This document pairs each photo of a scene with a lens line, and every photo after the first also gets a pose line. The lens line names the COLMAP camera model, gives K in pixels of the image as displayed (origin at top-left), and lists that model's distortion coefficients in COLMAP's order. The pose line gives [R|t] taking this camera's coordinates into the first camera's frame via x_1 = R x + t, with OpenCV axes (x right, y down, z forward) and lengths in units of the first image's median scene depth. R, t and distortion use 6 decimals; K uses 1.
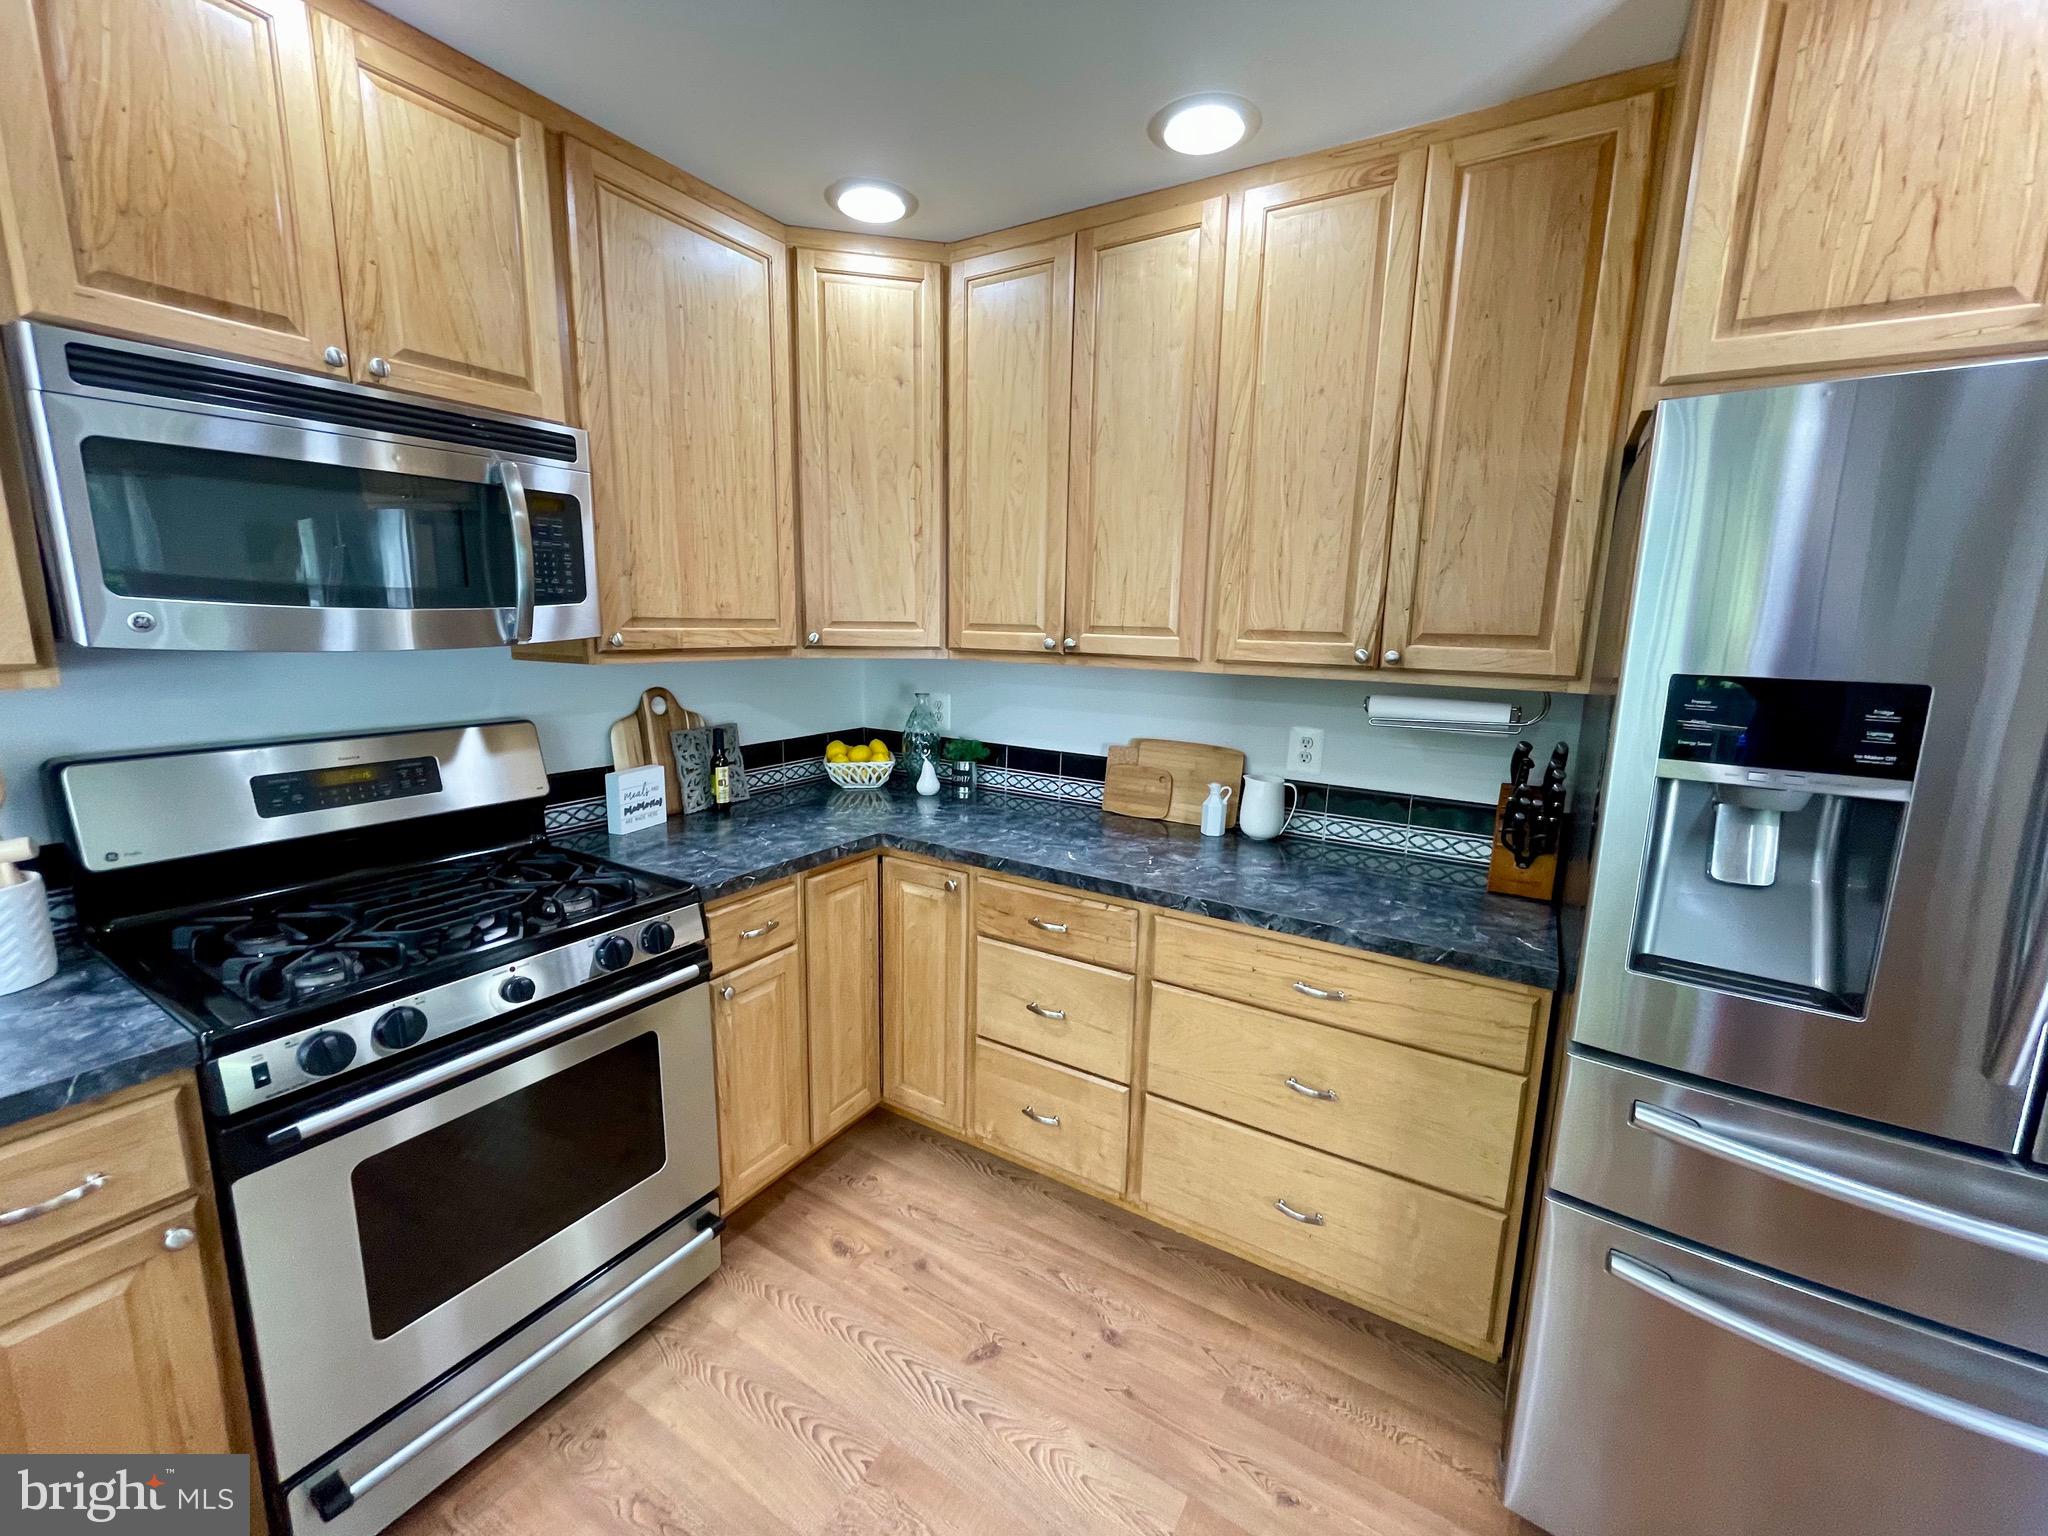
lens RADIAL K [[830.8, 0, 1023.0], [0, 830.8, 762.6], [0, 0, 1]] dist [-0.002921, 0.000710]
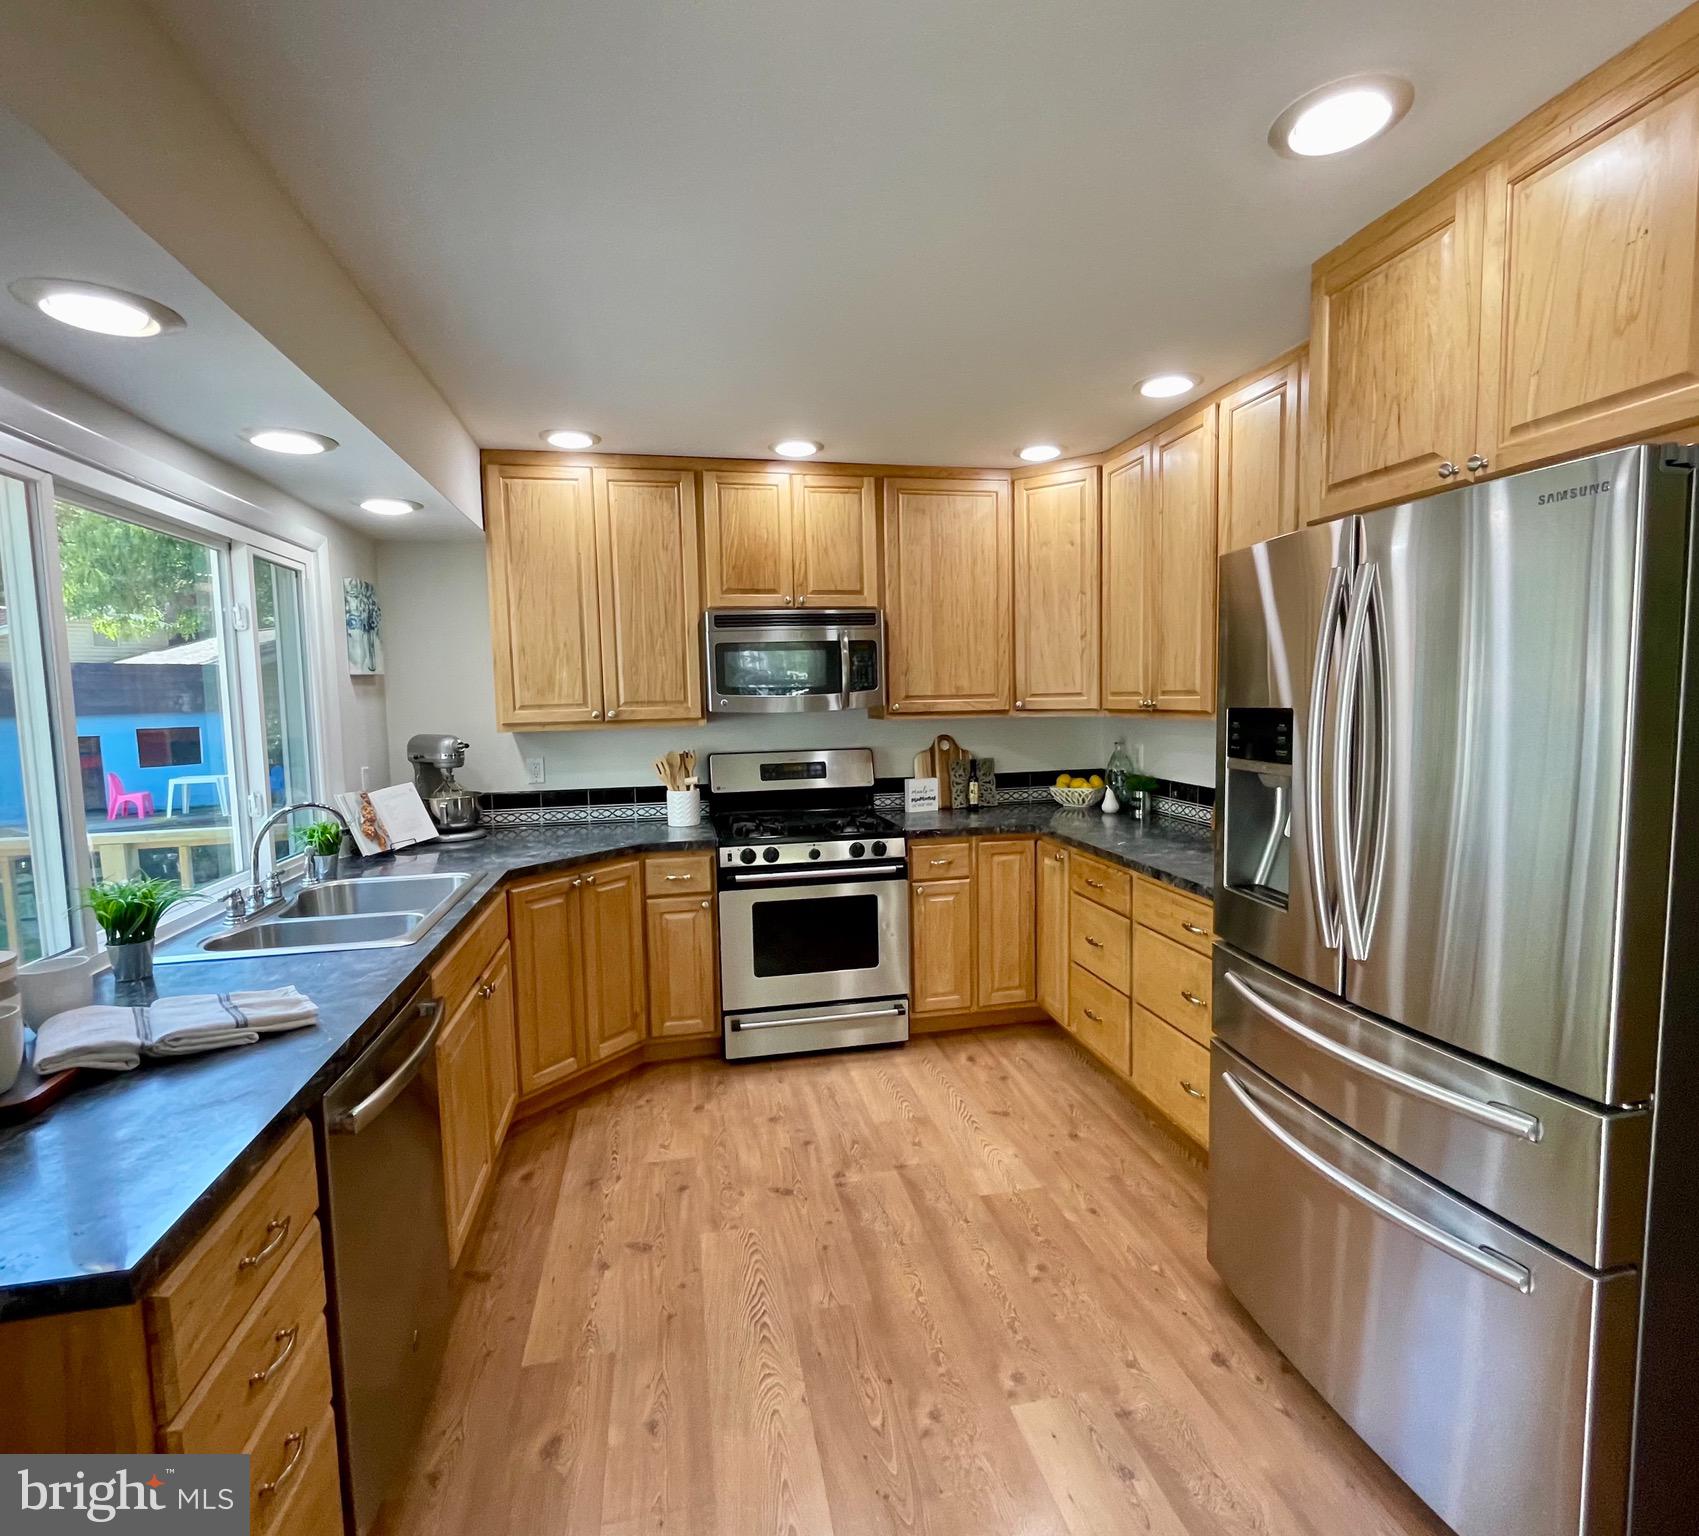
lens RADIAL K [[856.7, 0, 856.1], [0, 856.7, 764.4], [0, 0, 1]] dist [-0.005706, -0.000253]
pose [[0.688523, 0.023124, -0.724846, 0.861453], [-0.089435, 0.994570, -0.053224, 0.097555], [0.719679, 0.101473, 0.686852, -0.428725]]
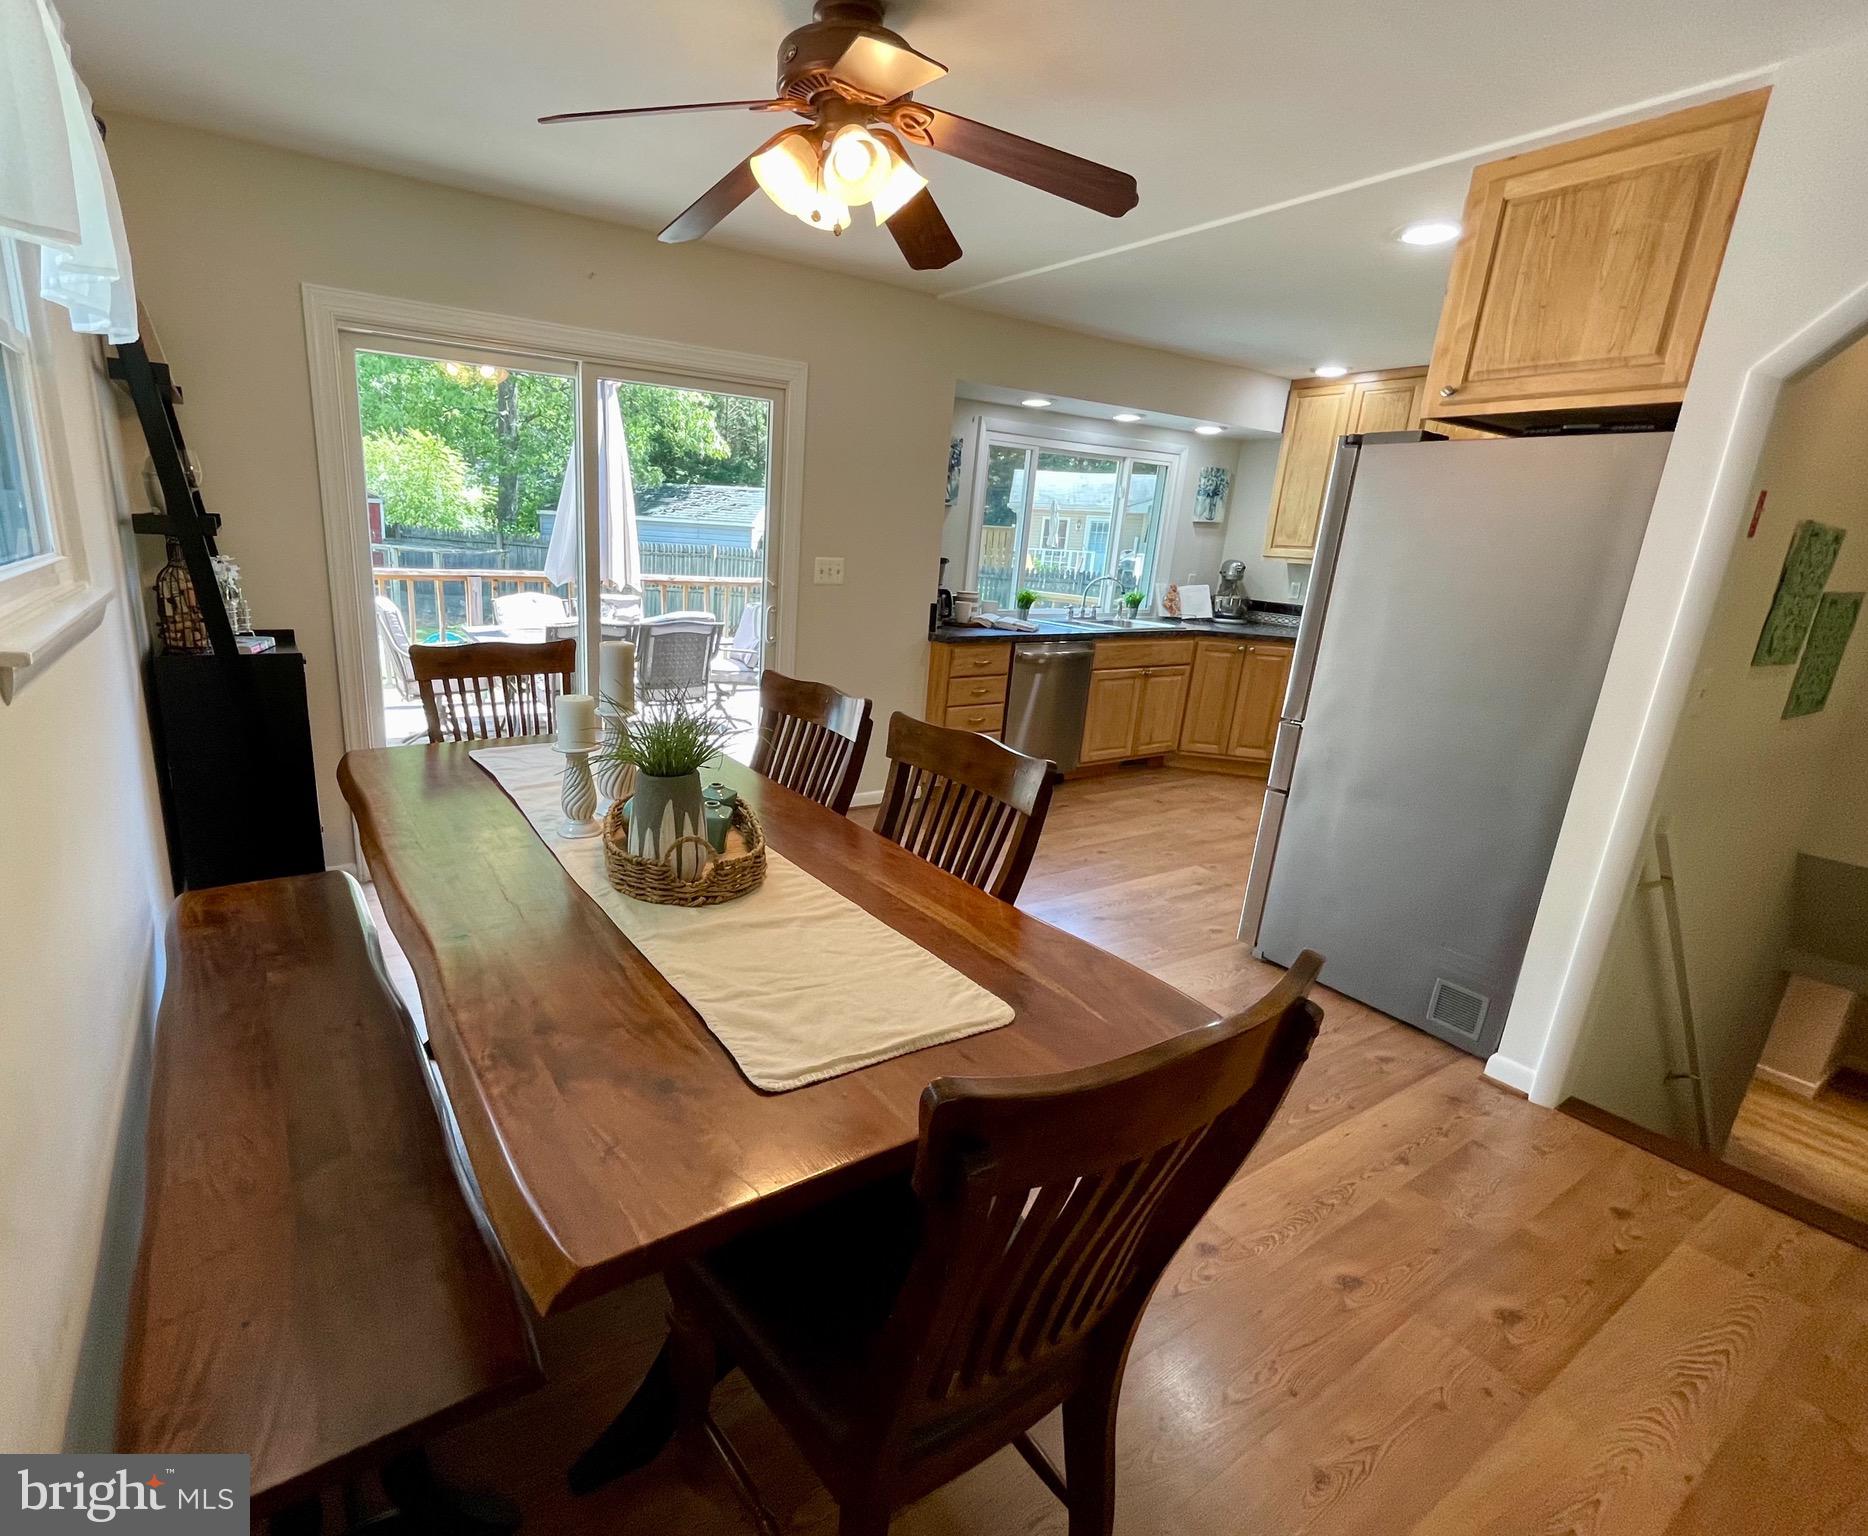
lens RADIAL K [[895.4, 0, 820.6], [0, 895.4, 778.3], [0, 0, 1]] dist [-0.004351, -0.000484]
pose [[-0.450649, 0.194712, -0.871208, 2.493795], [-0.216317, 0.923019, 0.318186, 0.042679], [0.866096, 0.331847, -0.373838, 0.315348]]
